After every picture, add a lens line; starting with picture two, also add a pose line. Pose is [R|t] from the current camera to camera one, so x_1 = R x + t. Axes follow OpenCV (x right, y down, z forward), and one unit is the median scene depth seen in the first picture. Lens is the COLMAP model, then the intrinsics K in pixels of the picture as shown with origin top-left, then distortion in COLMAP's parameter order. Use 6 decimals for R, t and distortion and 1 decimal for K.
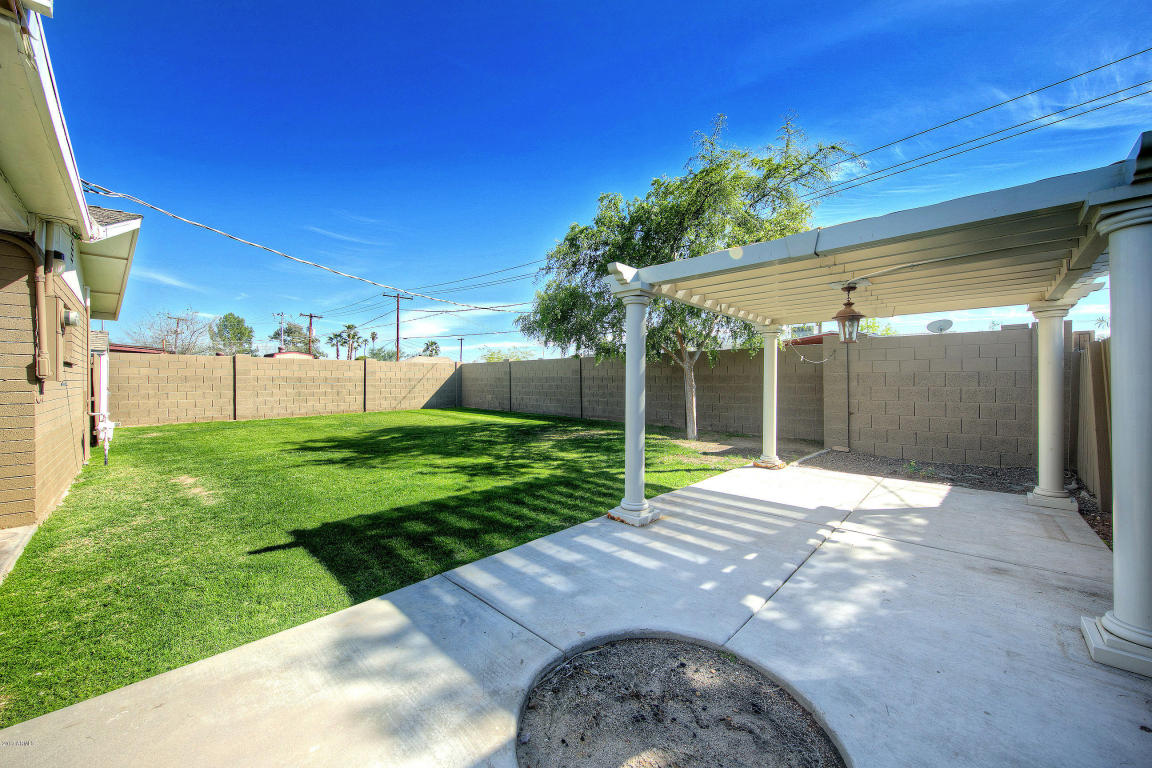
lens RADIAL K [[423.5, 0, 577.6], [0, 423.5, 384.1], [0, 0, 1]] dist [0.011483, -0.000099]
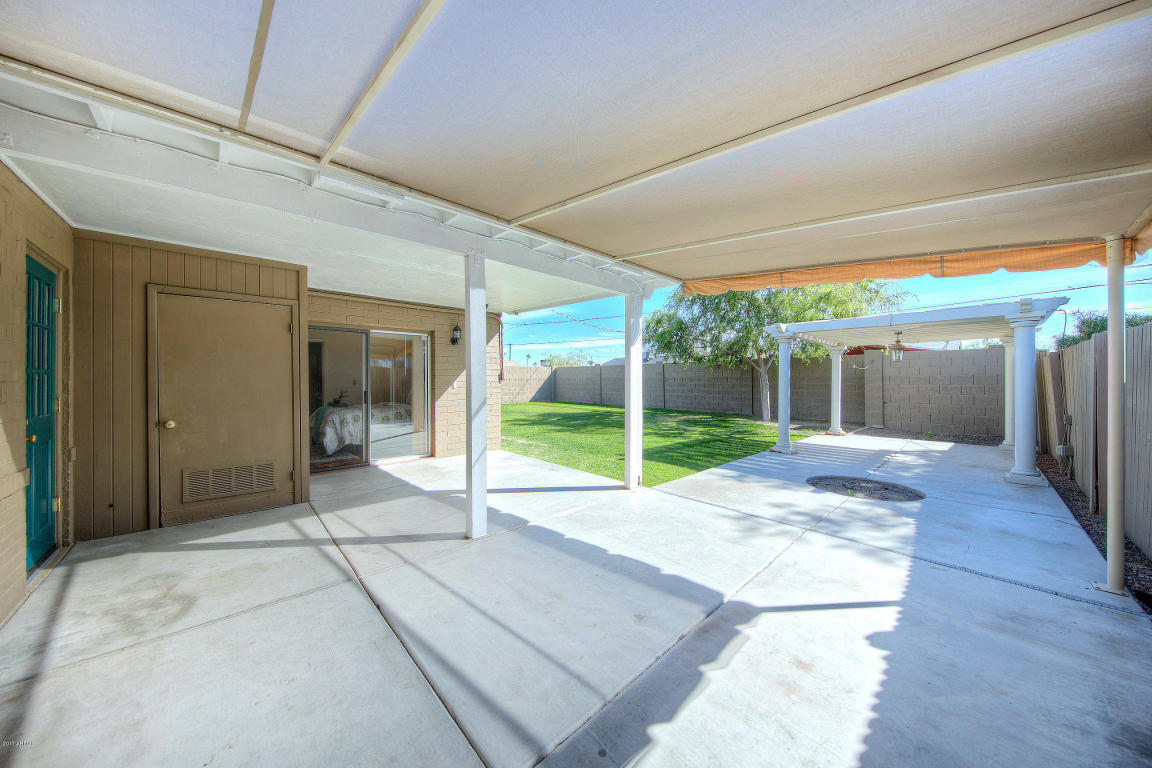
lens RADIAL K [[384.5, 0, 574.1], [0, 384.5, 381.4], [0, 0, 1]] dist [0.001381, -0.000016]
pose [[0.998051, -0.000500, -0.062396, -0.365258], [0.000232, 0.999991, -0.004301, -0.000845], [0.062397, 0.004279, 0.998042, -0.421027]]
